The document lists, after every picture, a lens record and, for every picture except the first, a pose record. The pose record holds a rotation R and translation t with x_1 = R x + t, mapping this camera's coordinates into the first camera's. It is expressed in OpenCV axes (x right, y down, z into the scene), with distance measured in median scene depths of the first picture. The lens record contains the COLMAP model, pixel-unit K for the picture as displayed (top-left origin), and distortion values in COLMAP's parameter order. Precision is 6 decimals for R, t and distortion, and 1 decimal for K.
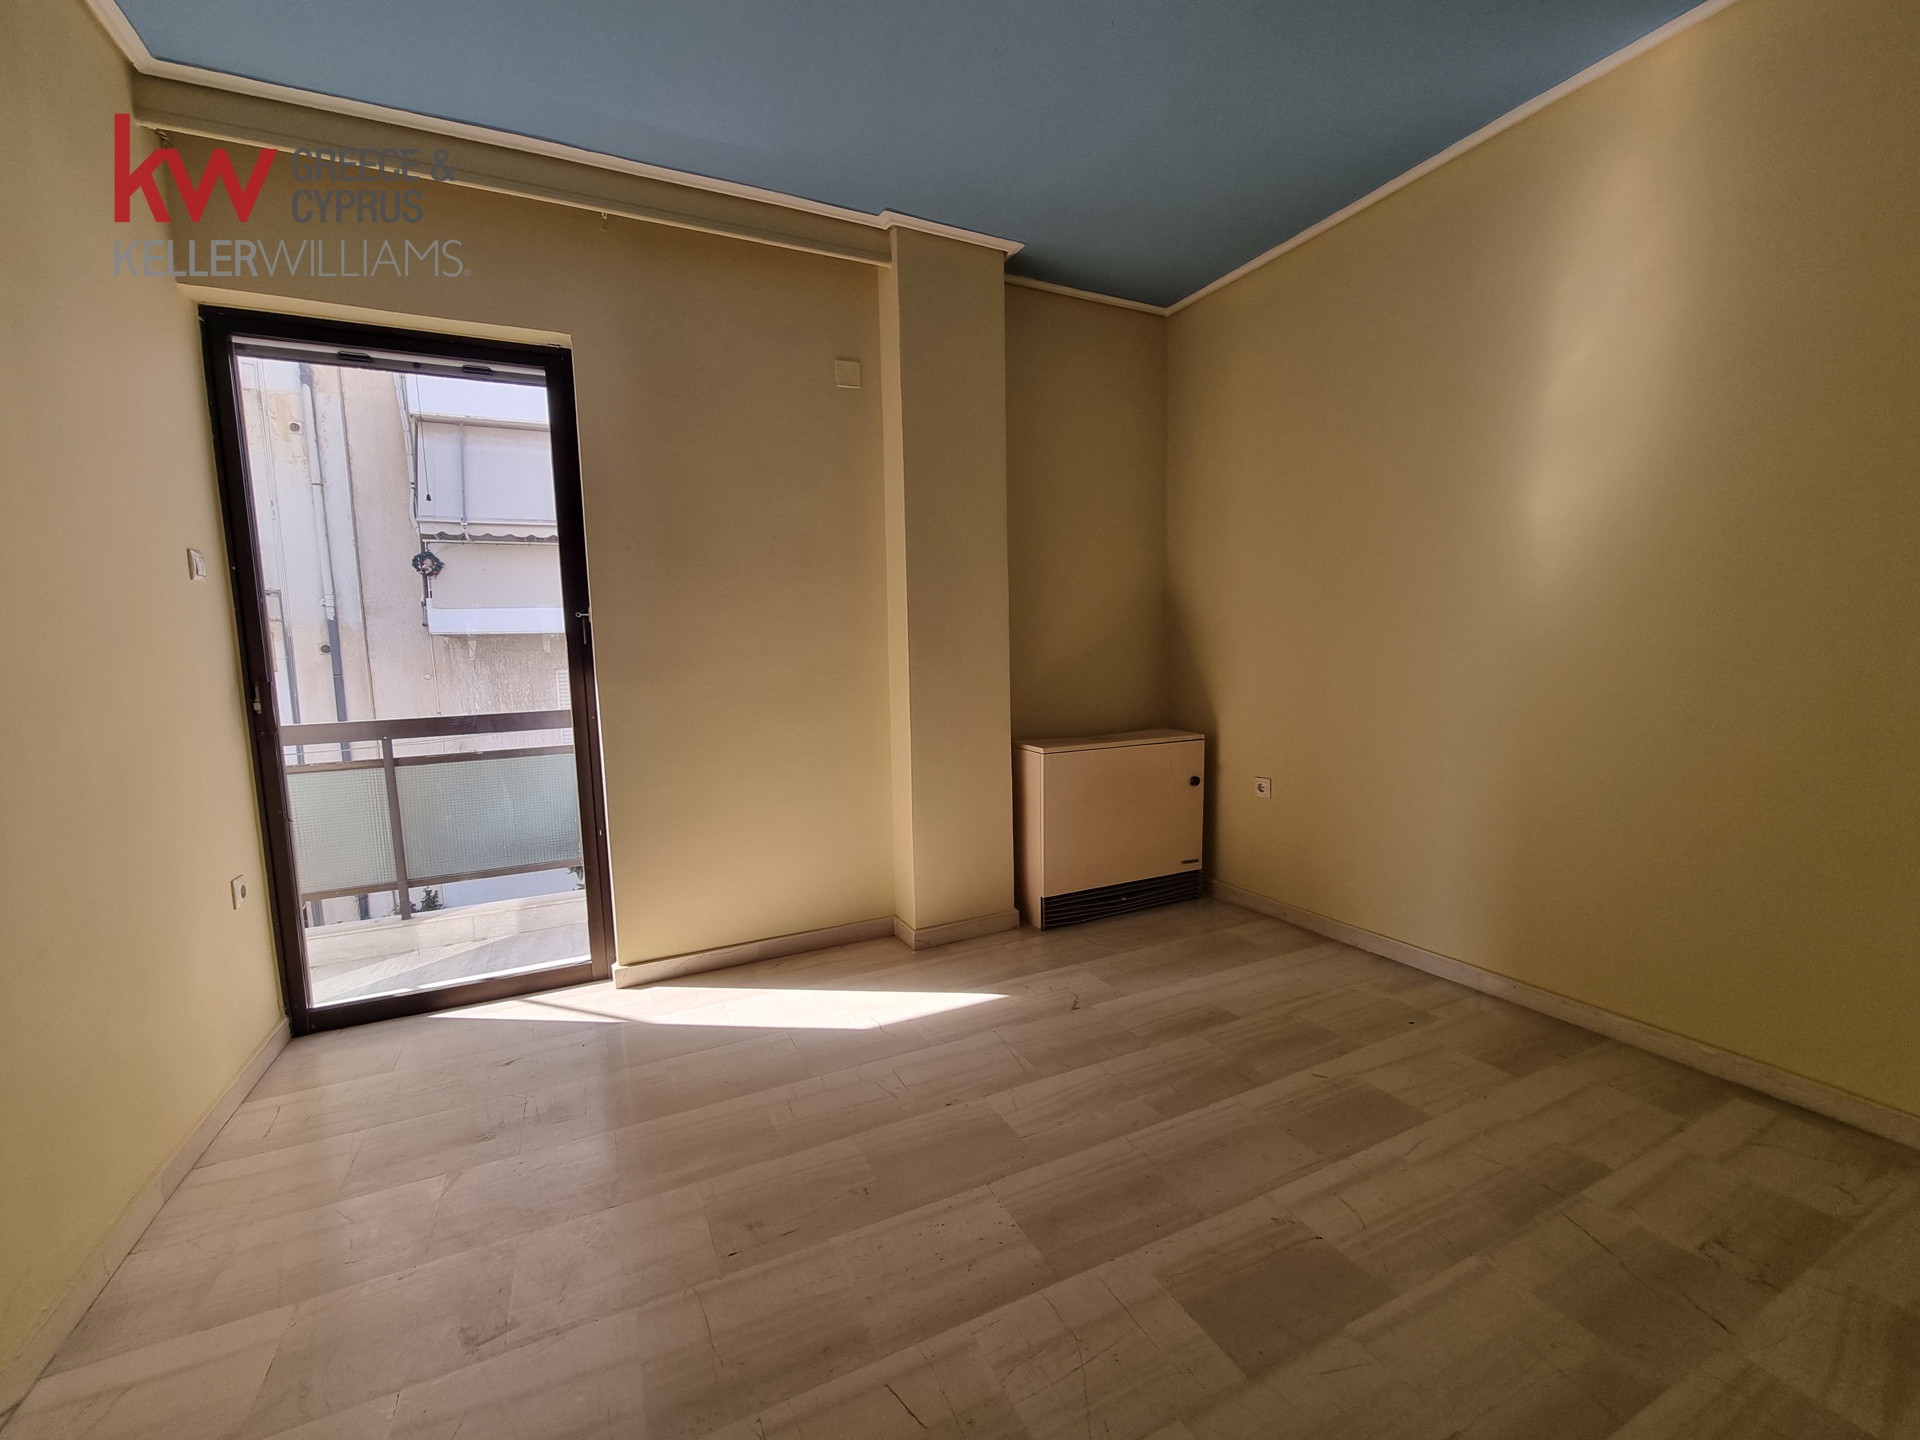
lens RADIAL K [[789.0, 0, 959.8], [0, 789.0, 720.0], [0, 0, 1]] dist [-0.001800, 0.000355]
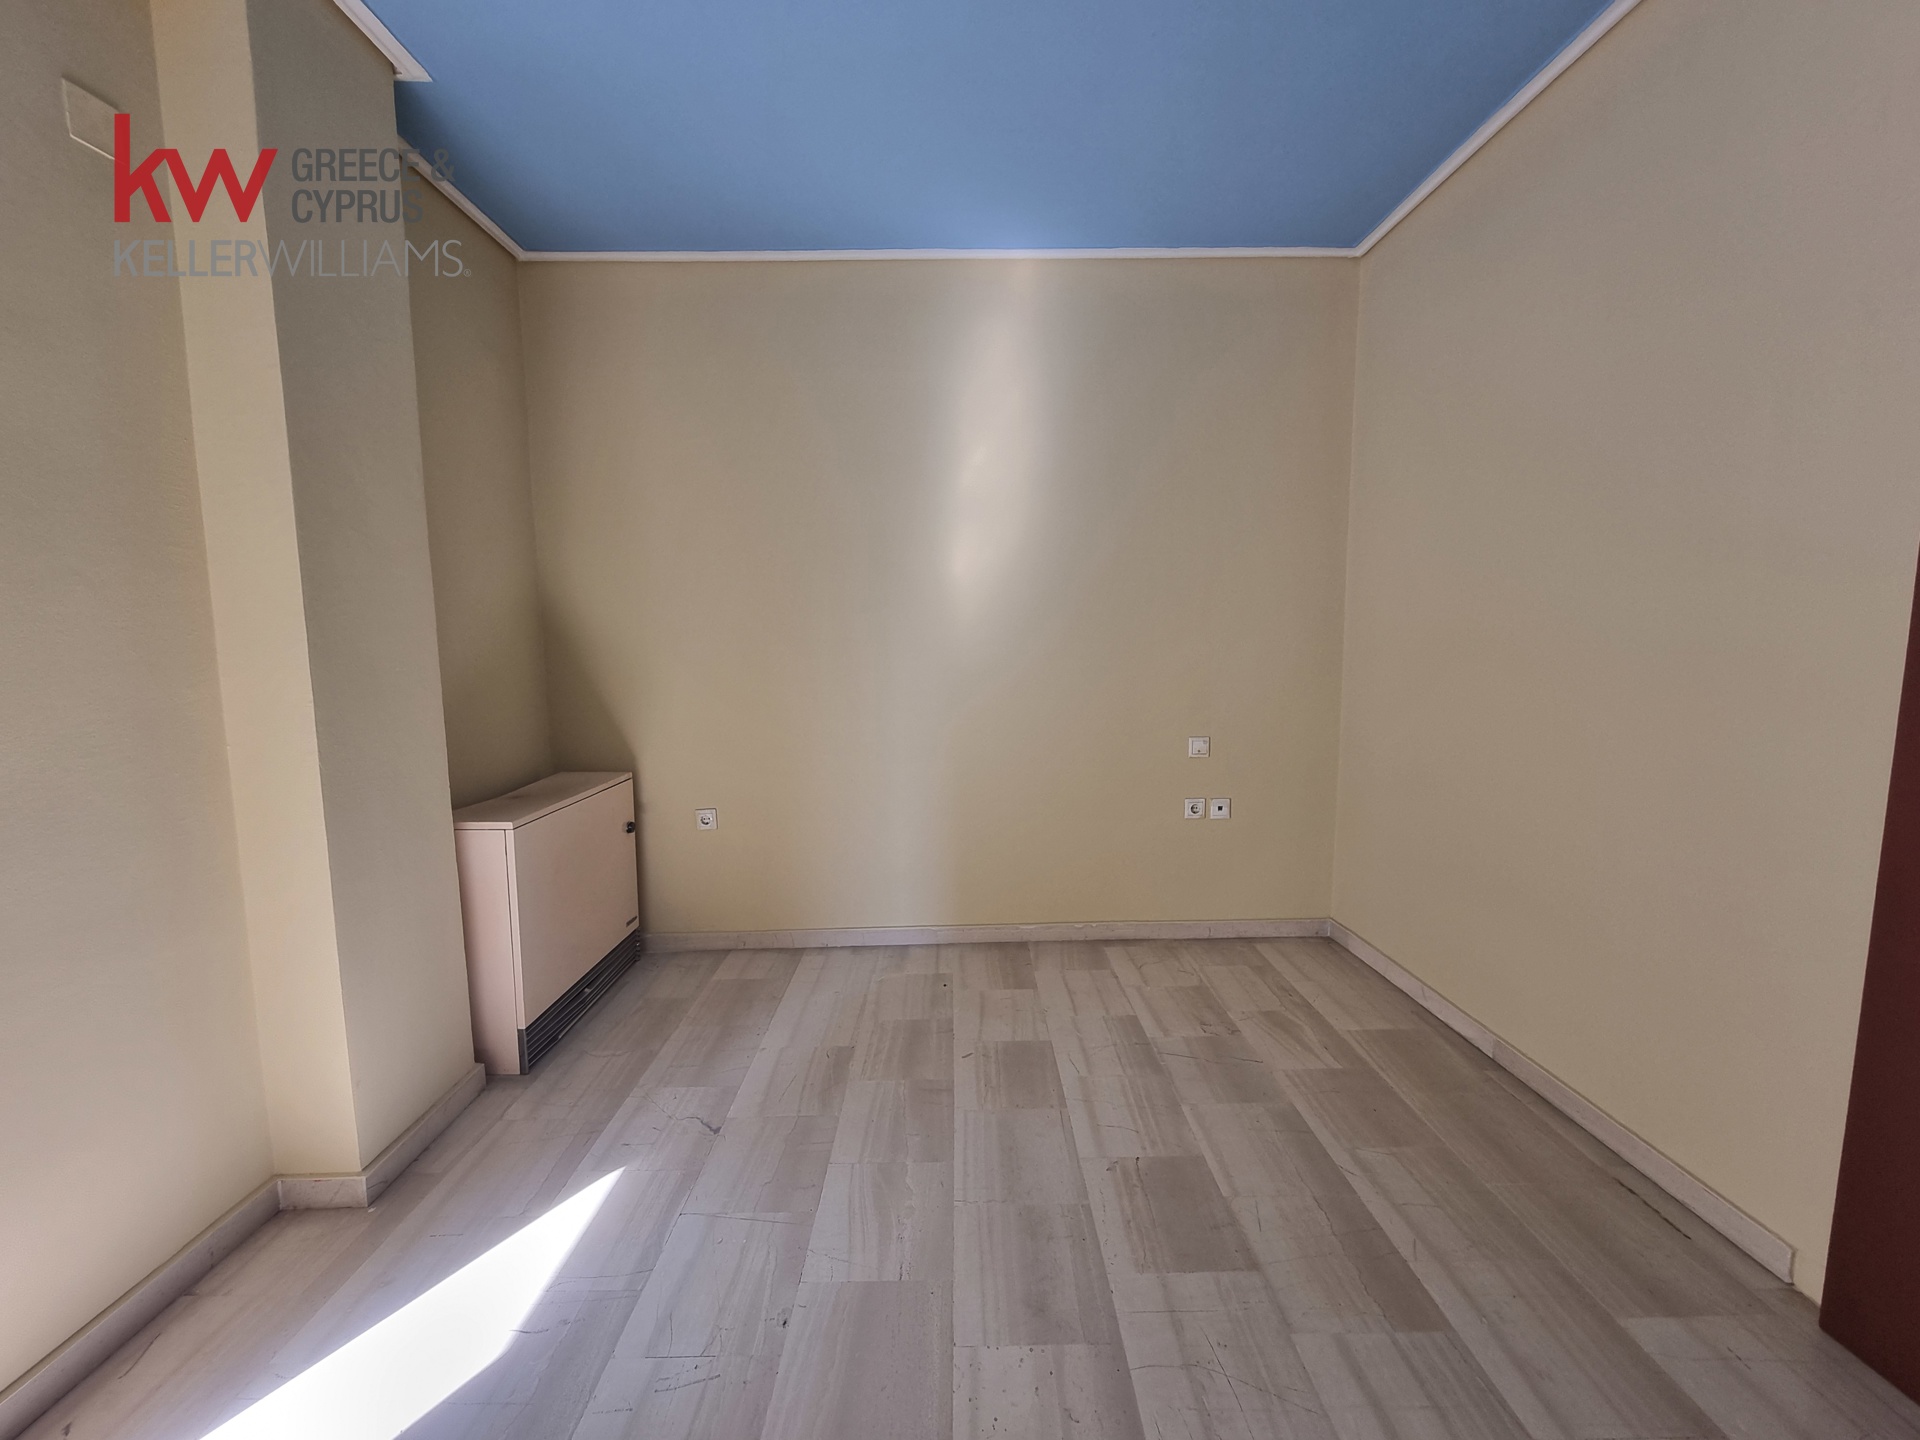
lens RADIAL K [[789.0, 0, 957.7], [0, 789.0, 726.3], [0, 0, 1]] dist [-0.001800, 0.000355]
pose [[0.437764, -0.082506, 0.895296, -0.484270], [0.087822, 0.994943, 0.048748, -0.068627], [-0.894790, 0.057286, 0.442796, 0.449383]]
